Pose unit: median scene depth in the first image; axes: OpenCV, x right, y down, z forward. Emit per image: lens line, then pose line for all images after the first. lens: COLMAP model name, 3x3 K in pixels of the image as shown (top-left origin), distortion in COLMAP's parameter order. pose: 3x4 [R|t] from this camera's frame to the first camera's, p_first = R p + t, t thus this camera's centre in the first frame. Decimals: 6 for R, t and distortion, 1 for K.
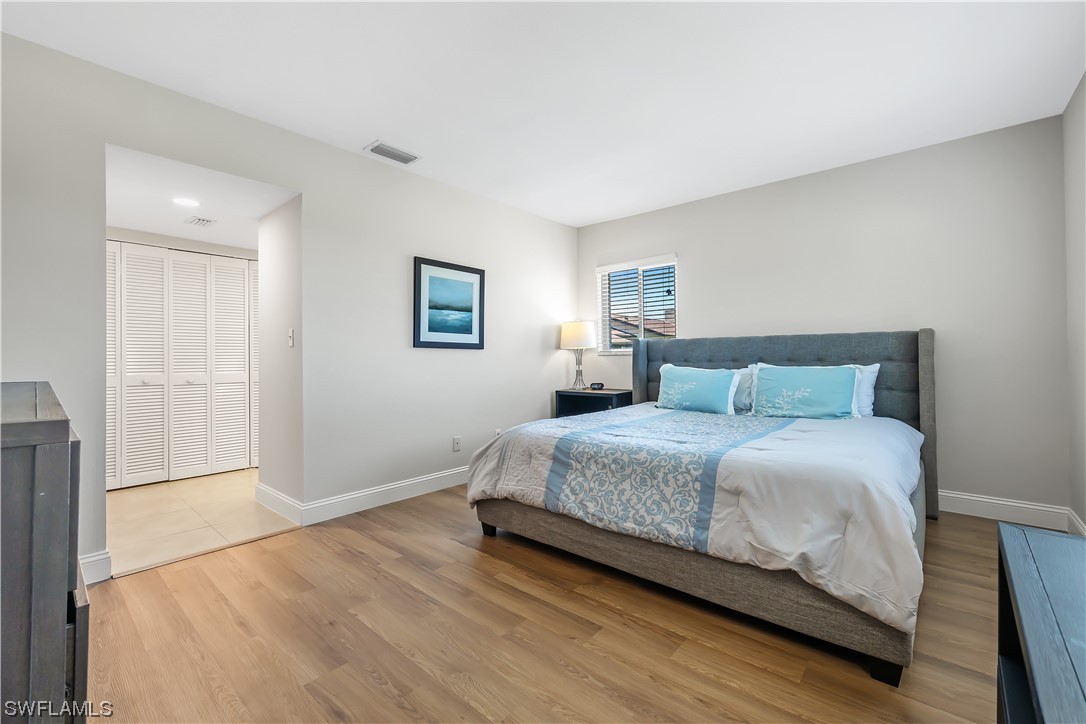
lens RADIAL K [[457.3, 0, 543.7], [0, 457.3, 357.9], [0, 0, 1]] dist [0.001756, -0.000801]
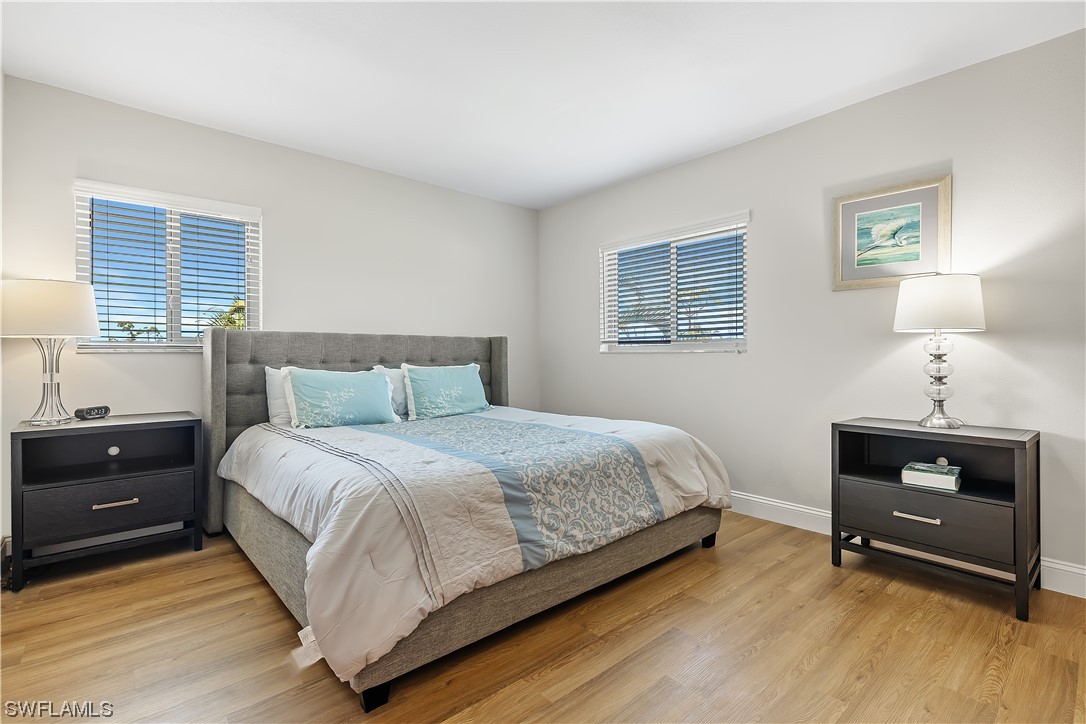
lens RADIAL K [[497.7, 0, 541.4], [0, 497.7, 359.0], [0, 0, 1]] dist [-0.004626, -0.000462]
pose [[0.133573, 0.002627, 0.991035, -0.783547], [0.000853, 0.999996, -0.002766, 0.007024], [-0.991039, 0.001215, 0.133571, 0.912980]]
